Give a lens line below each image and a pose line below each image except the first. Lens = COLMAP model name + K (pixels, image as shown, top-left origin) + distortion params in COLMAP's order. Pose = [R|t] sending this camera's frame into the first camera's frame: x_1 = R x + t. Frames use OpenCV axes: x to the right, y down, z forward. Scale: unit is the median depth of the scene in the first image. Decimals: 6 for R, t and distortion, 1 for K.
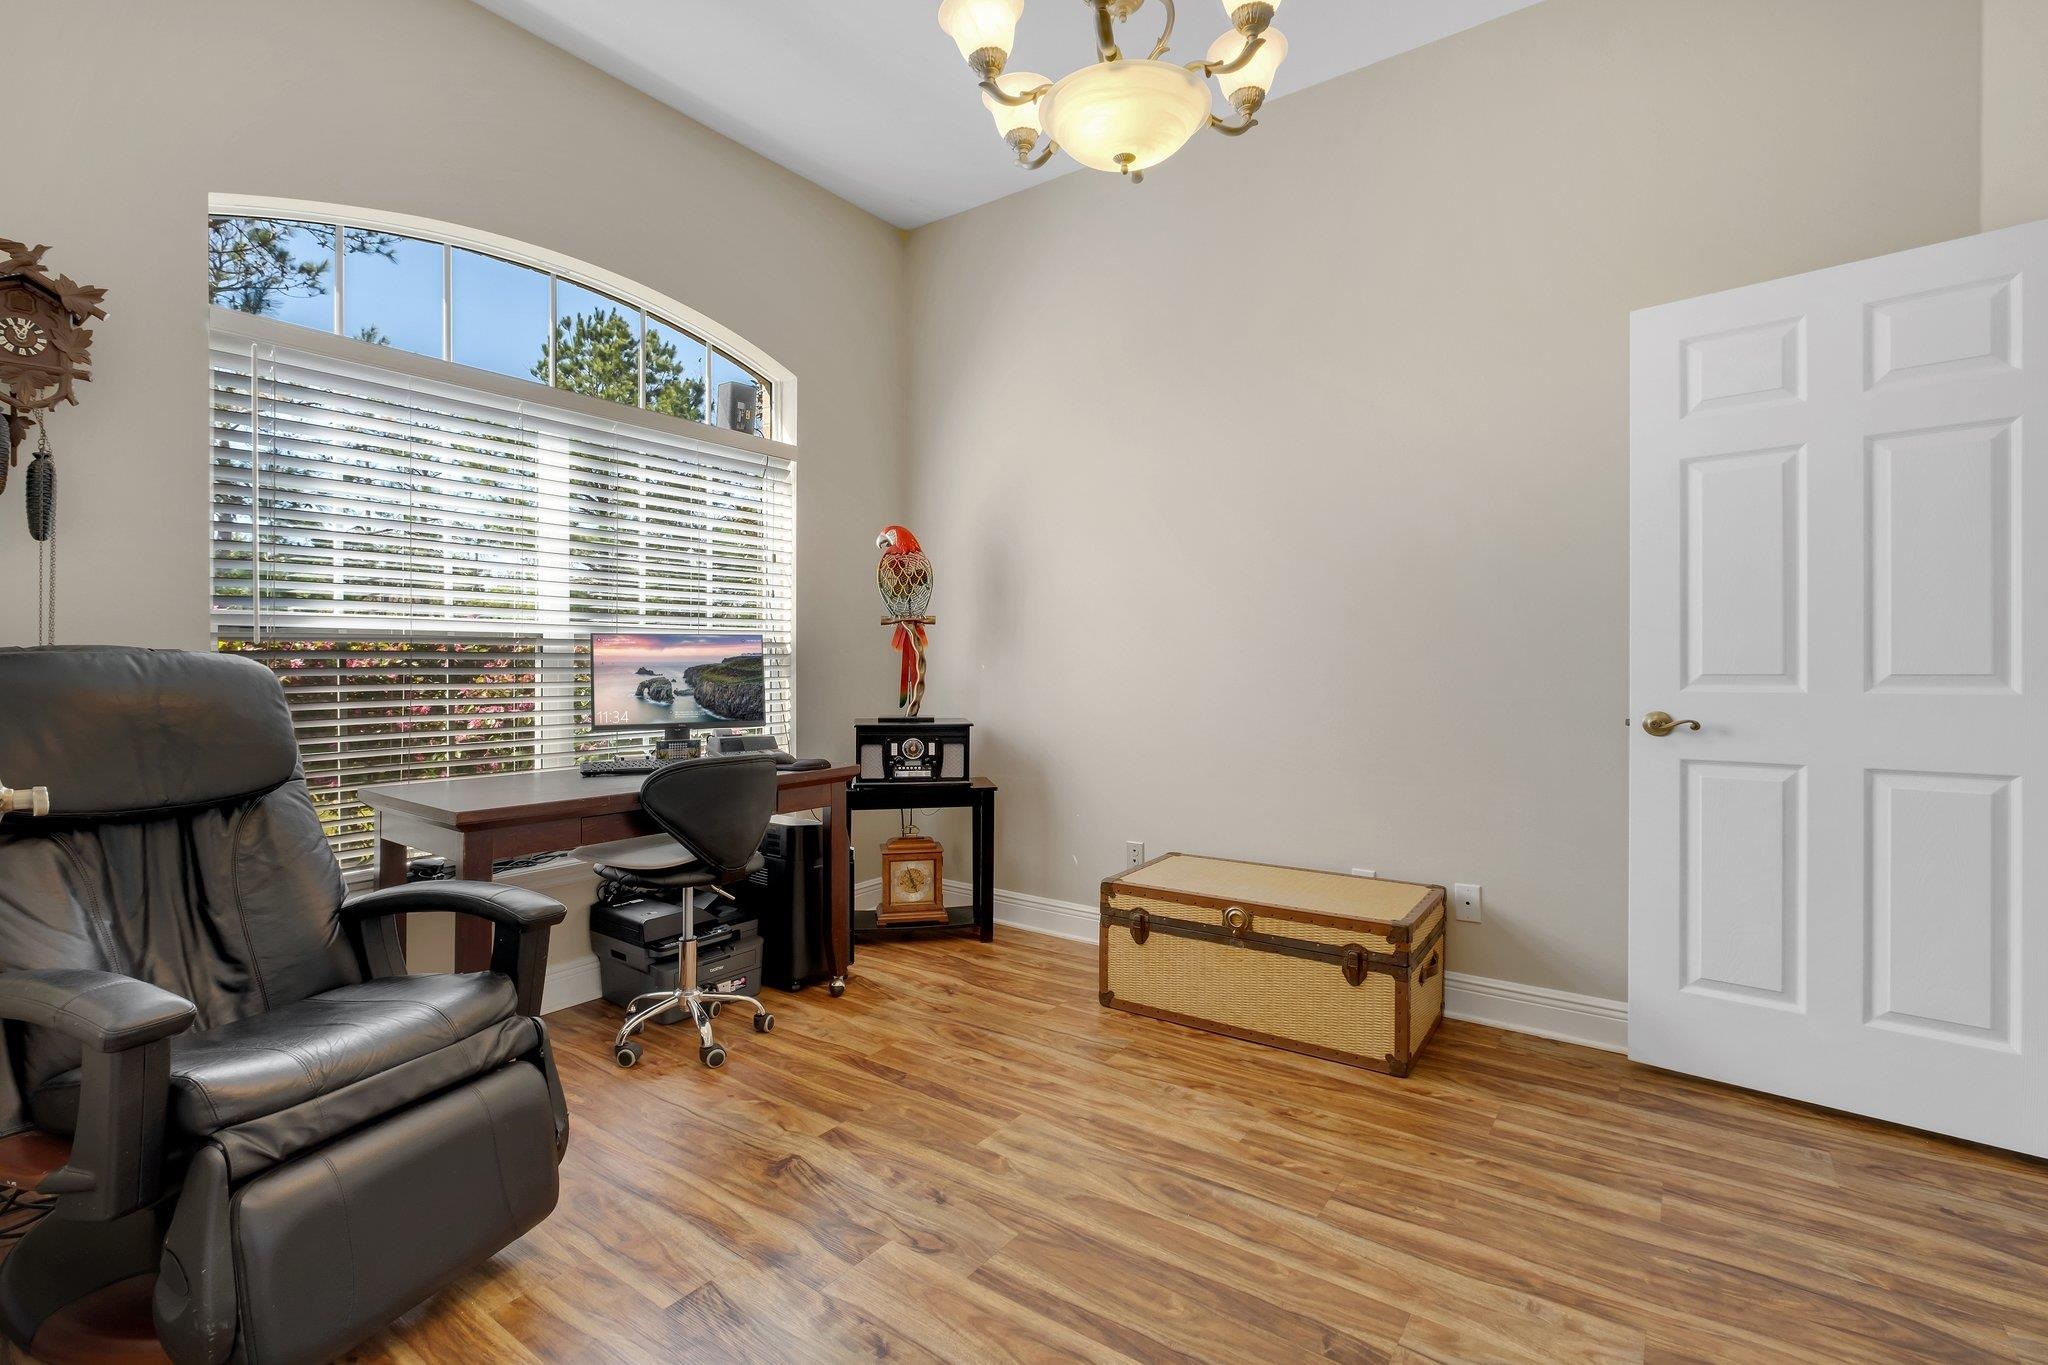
lens RADIAL K [[897.5, 0, 1009.5], [0, 897.5, 668.3], [0, 0, 1]] dist [-0.002641, -0.000449]
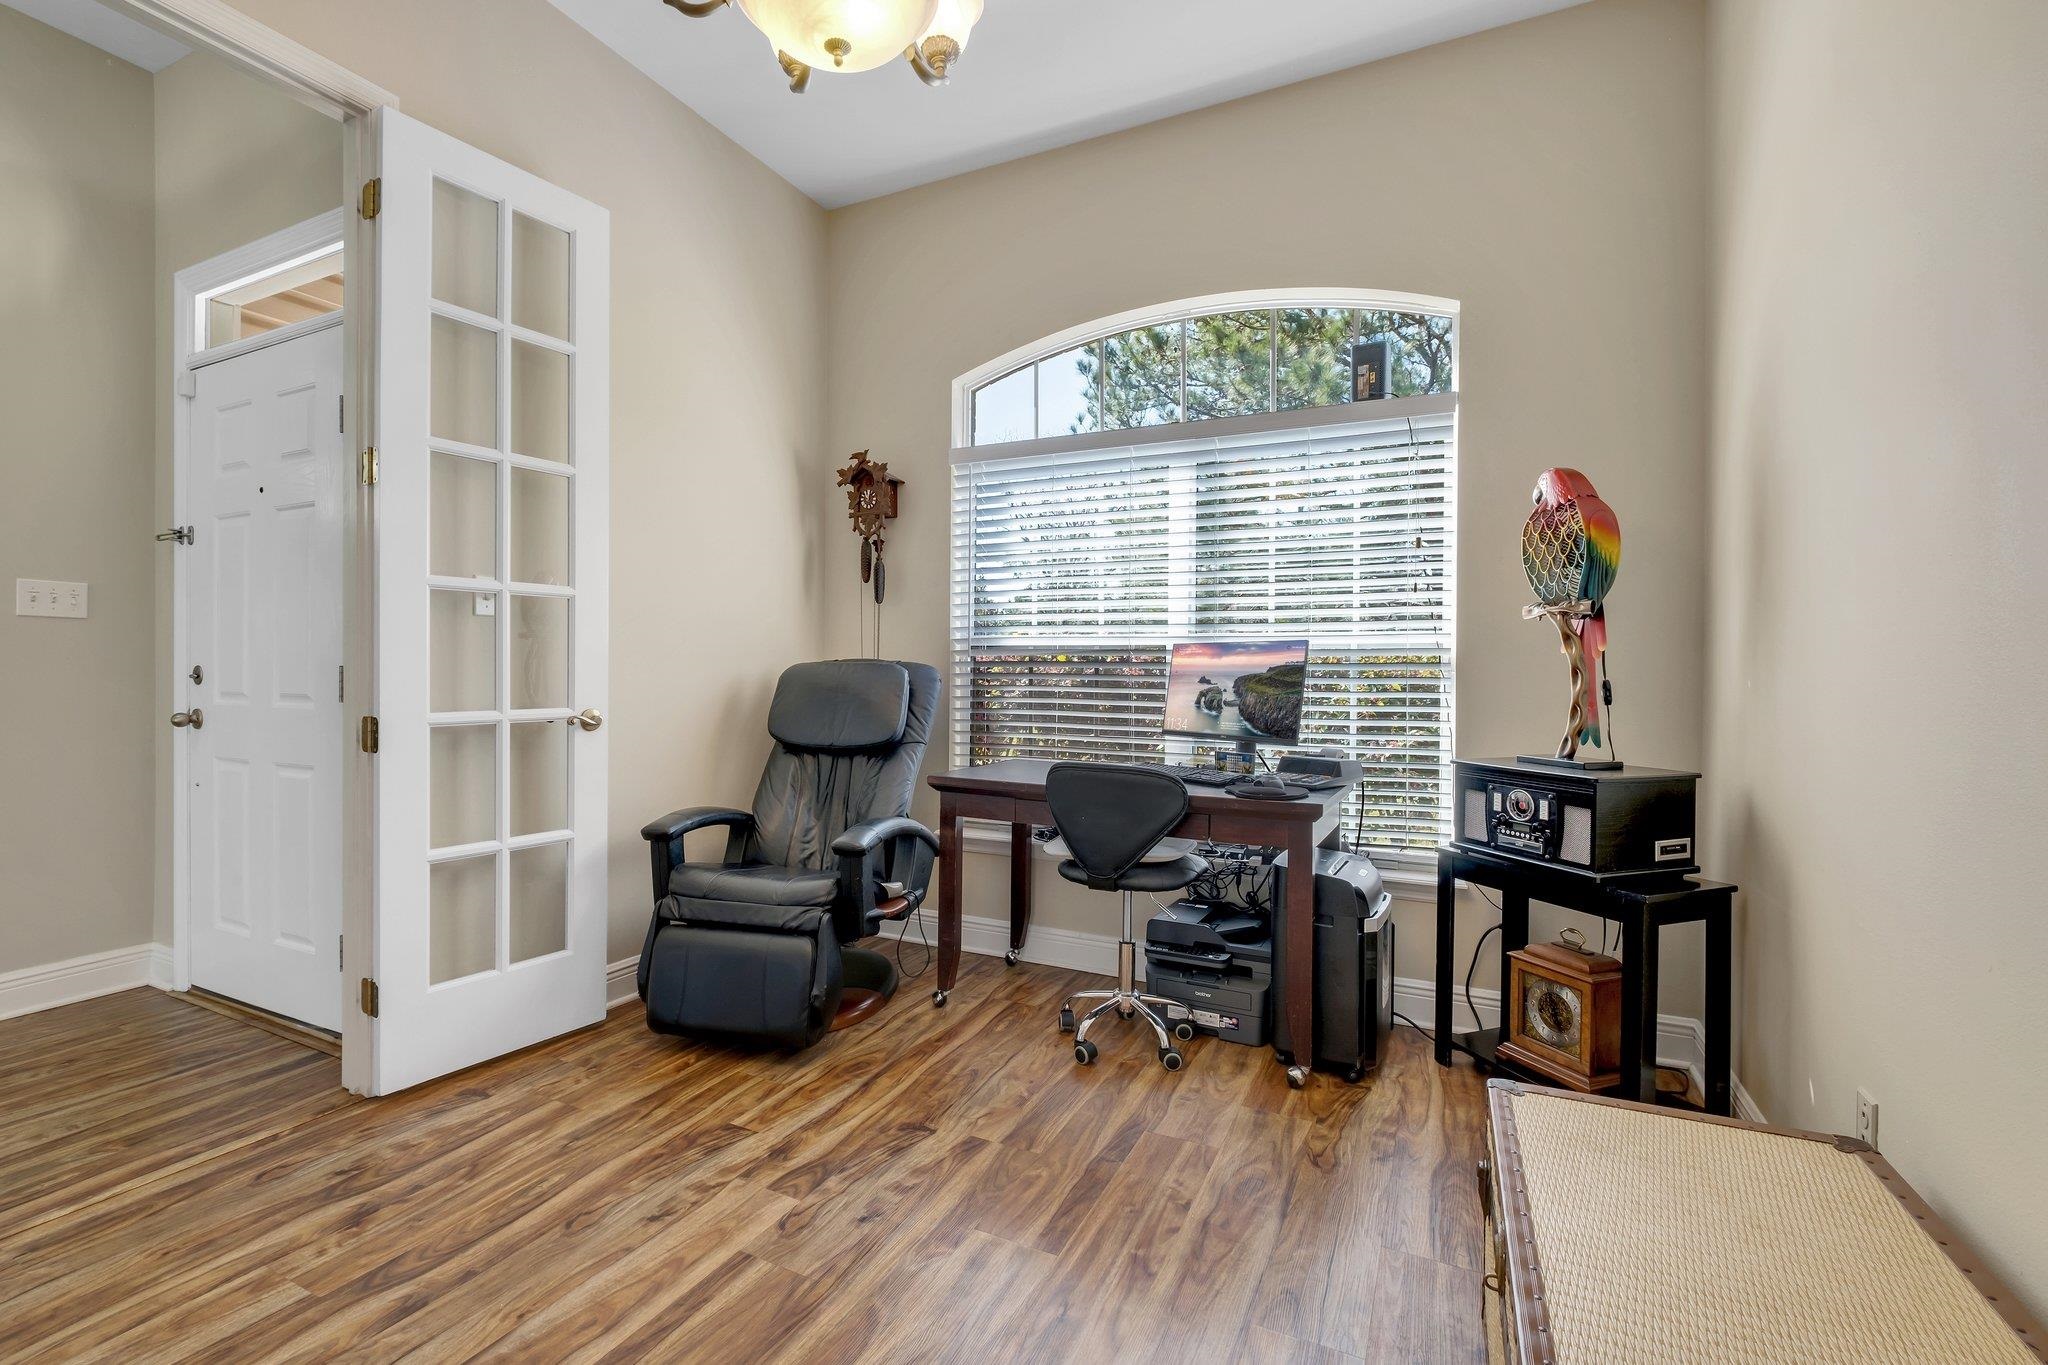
lens RADIAL K [[935.7, 0, 1024.8], [0, 935.7, 677.8], [0, 0, 1]] dist [-0.014841, 0.000004]
pose [[0.176443, 0.005671, -0.984295, 0.599542], [-0.018978, 0.999817, 0.002358, 0.002267], [0.984128, 0.018264, 0.176518, 0.627793]]
